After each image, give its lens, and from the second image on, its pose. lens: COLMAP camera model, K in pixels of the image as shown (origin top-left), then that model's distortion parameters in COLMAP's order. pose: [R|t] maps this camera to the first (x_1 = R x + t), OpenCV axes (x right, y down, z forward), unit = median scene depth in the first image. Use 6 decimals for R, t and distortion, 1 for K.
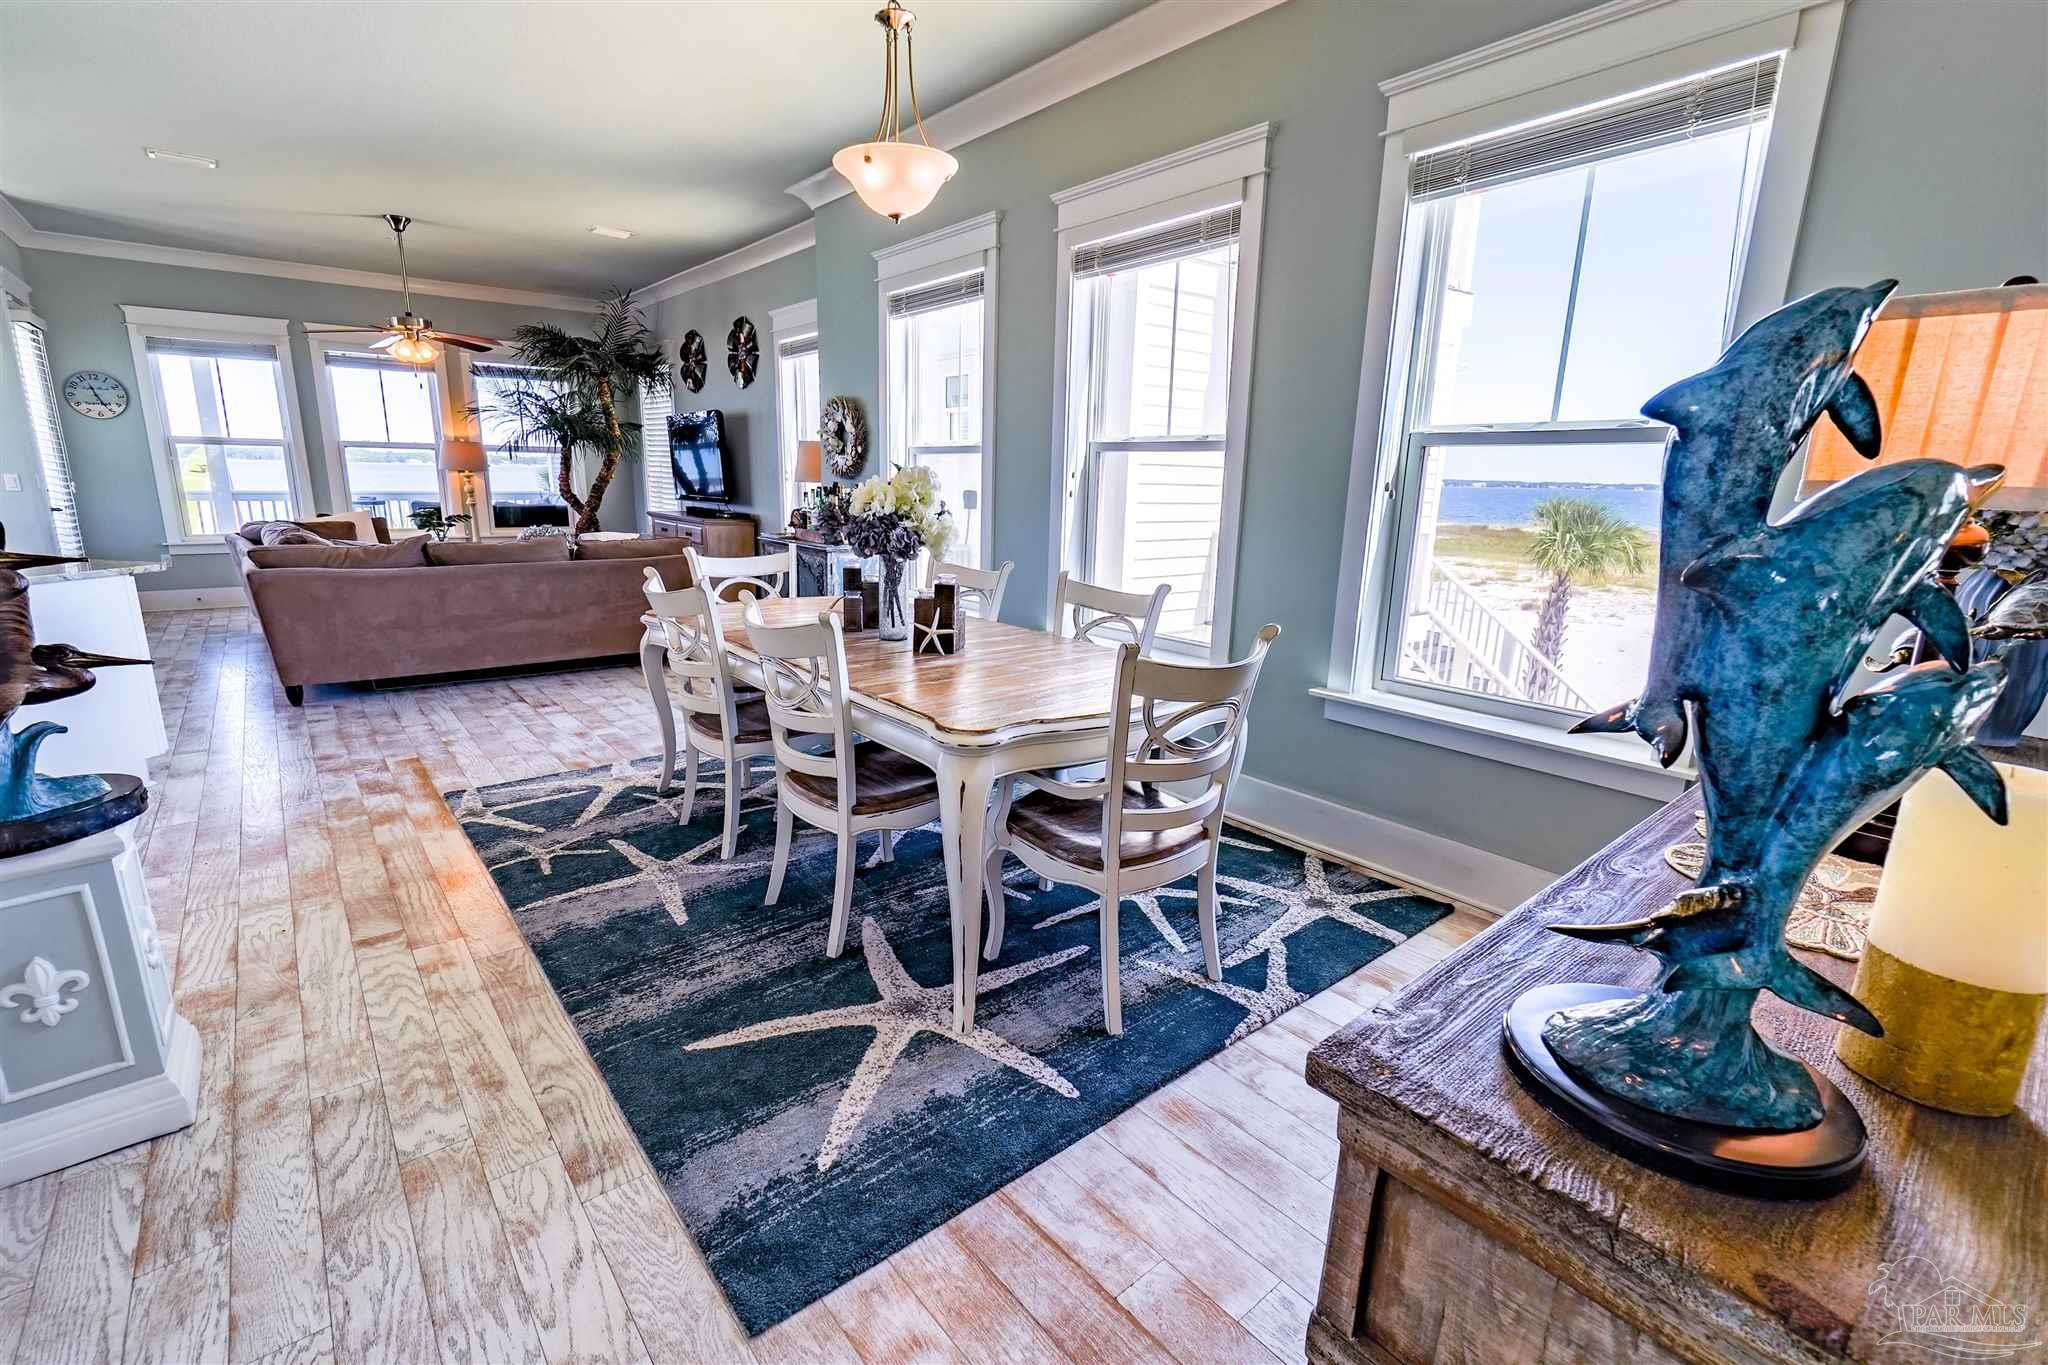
lens RADIAL K [[931.3, 0, 1004.6], [0, 931.3, 679.0], [0, 0, 1]] dist [0.000624, 0.000076]
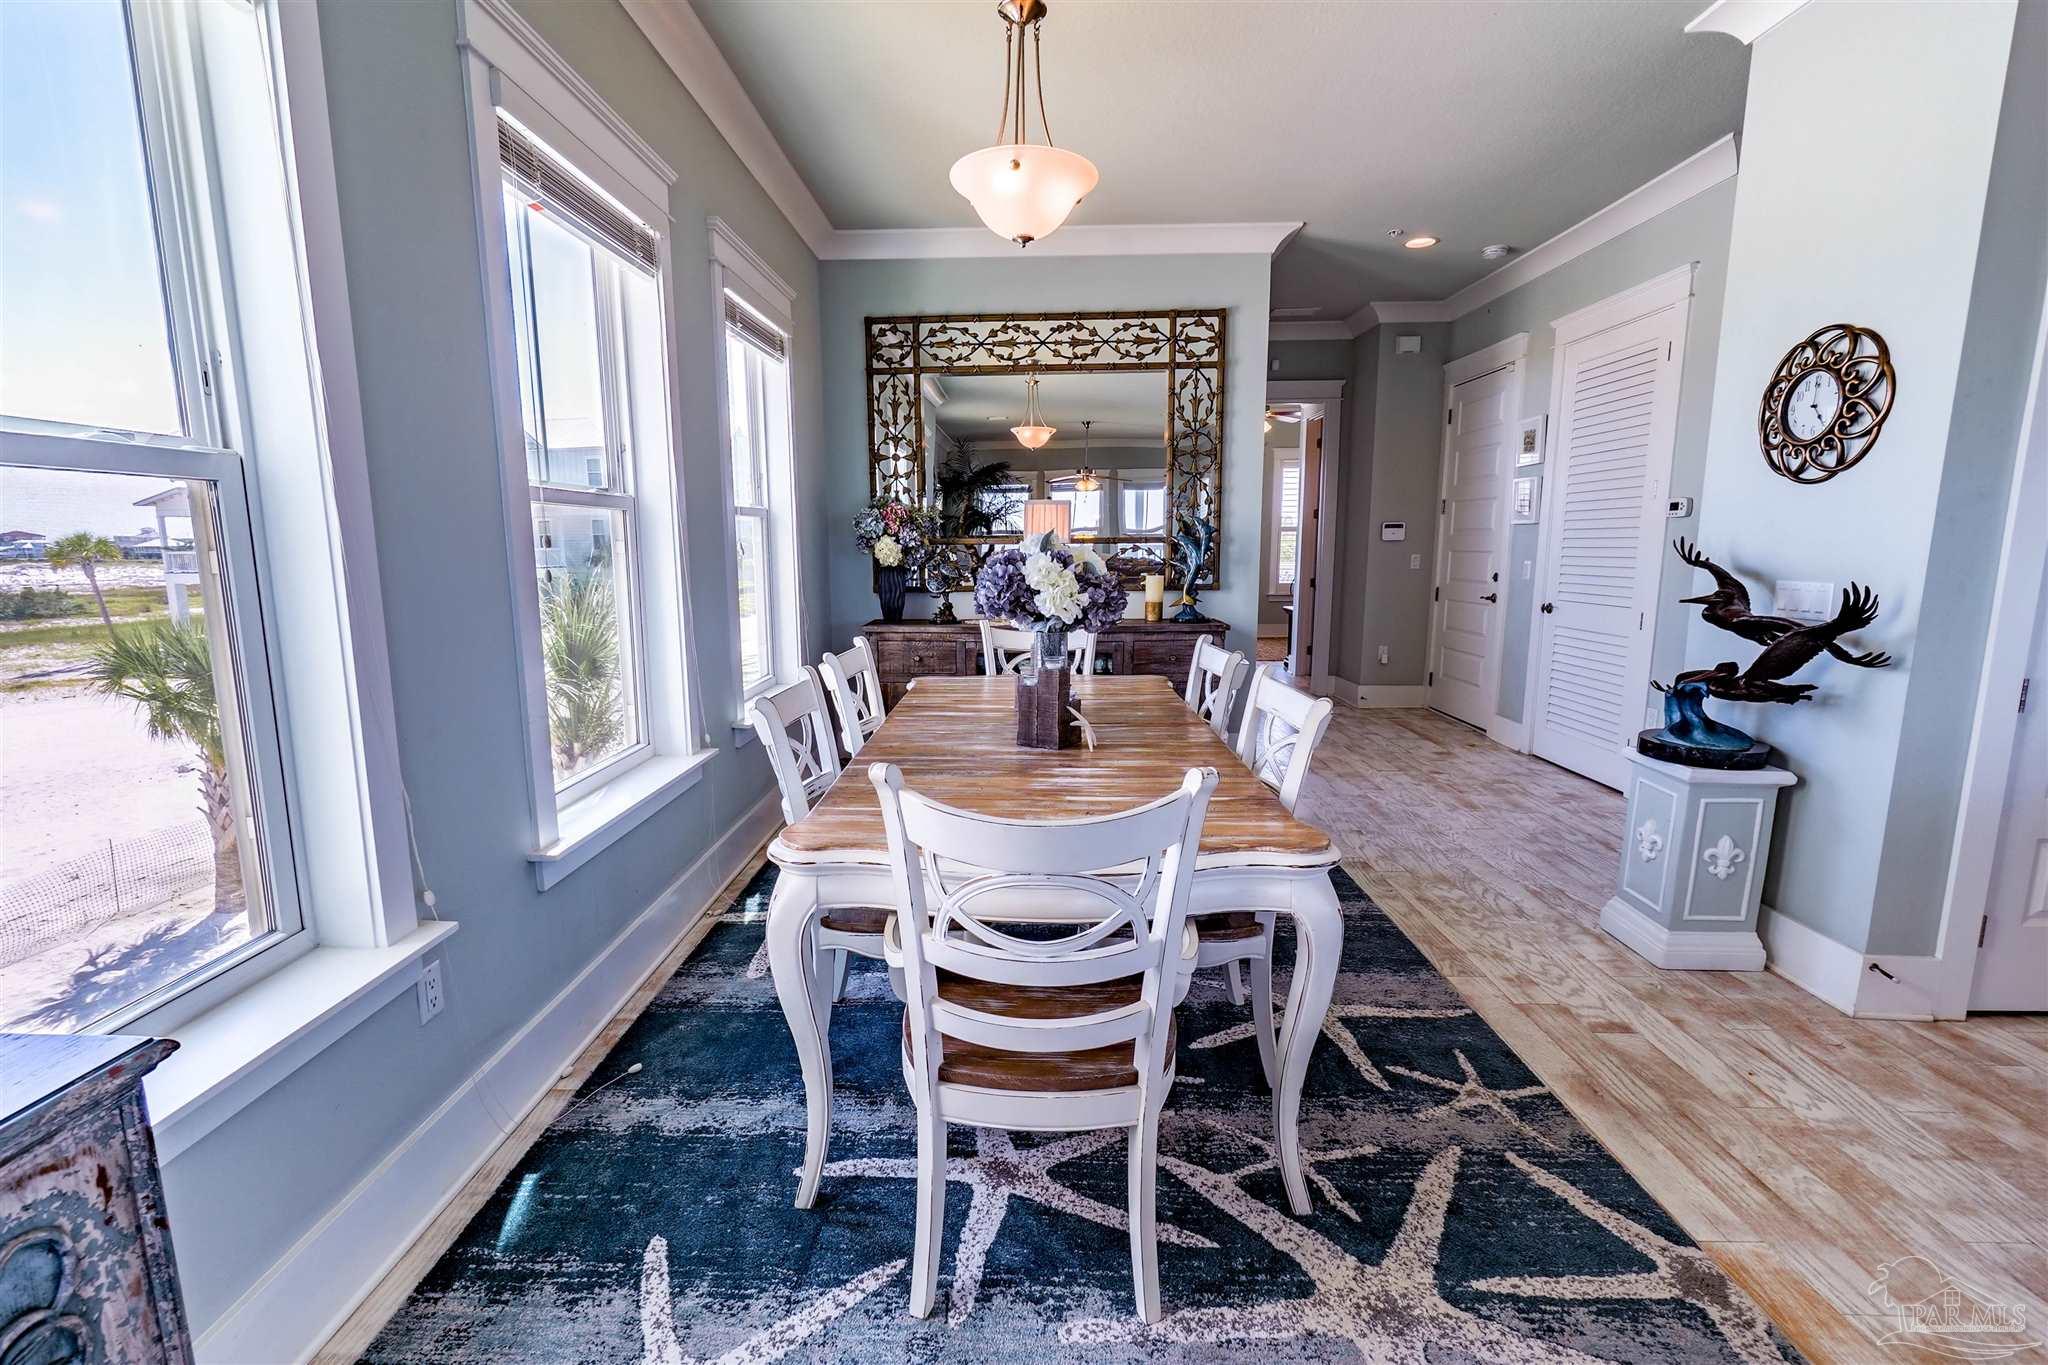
lens RADIAL K [[878.7, 0, 1001.1], [0, 878.7, 682.5], [0, 0, 1]] dist [0.002504, -0.000023]
pose [[-0.752505, -0.109853, 0.649360, -0.682769], [0.140693, 0.936415, 0.321455, -0.404280], [-0.643383, 0.333256, -0.689201, 1.748766]]
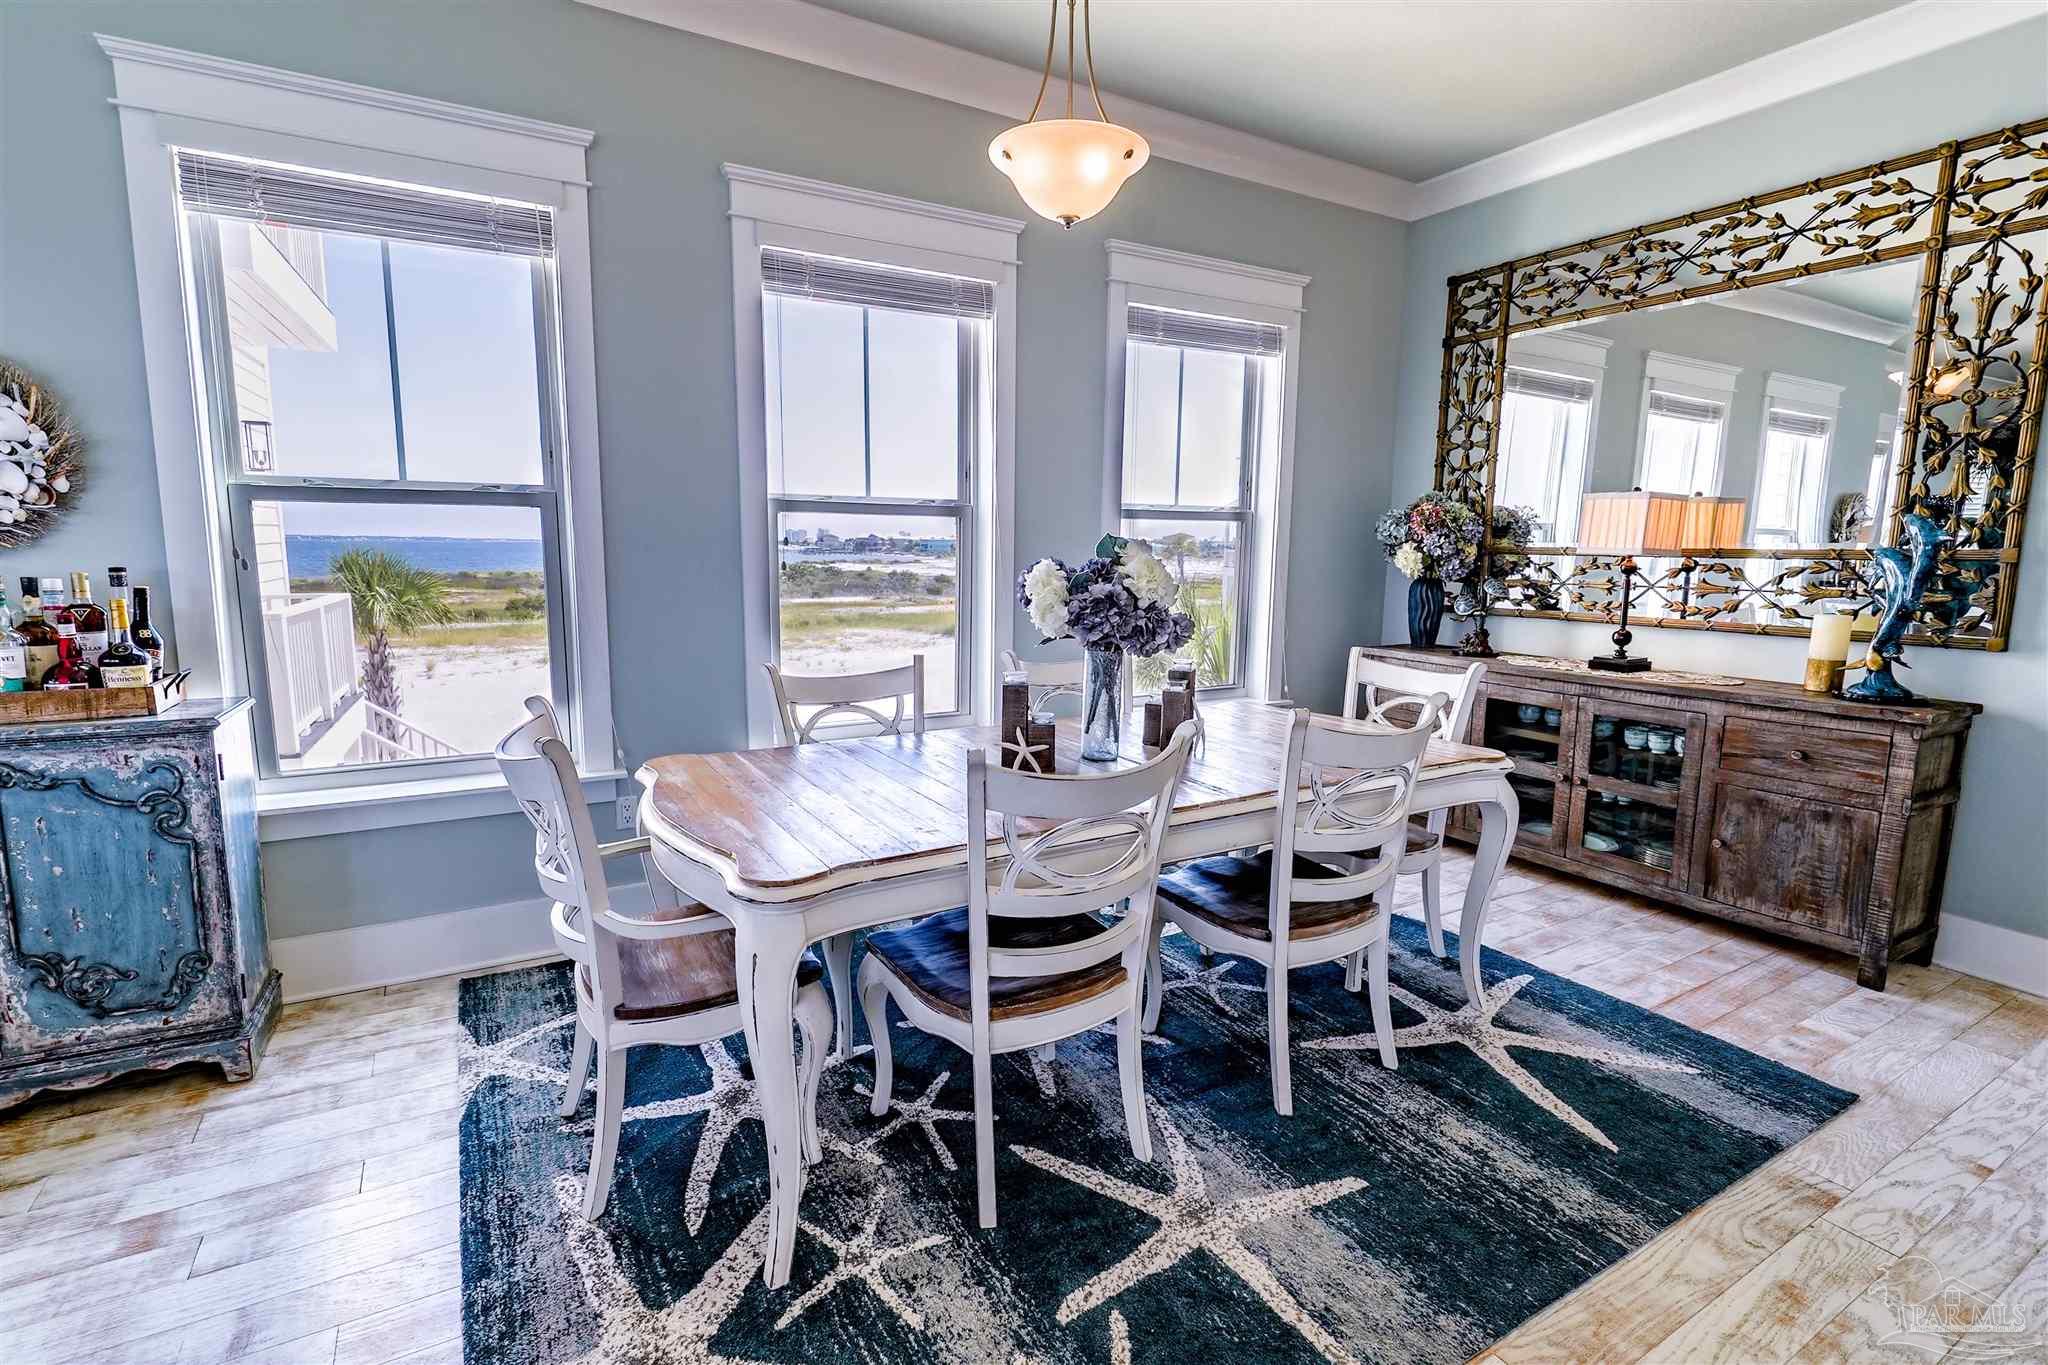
lens RADIAL K [[931.3, 0, 1004.6], [0, 931.3, 679.0], [0, 0, 1]] dist [0.000624, 0.000076]
pose [[0.143614, -0.150599, 0.978108, -0.977239], [0.204912, 0.971460, 0.119488, -0.247129], [-0.968187, 0.183266, 0.170375, 1.012267]]
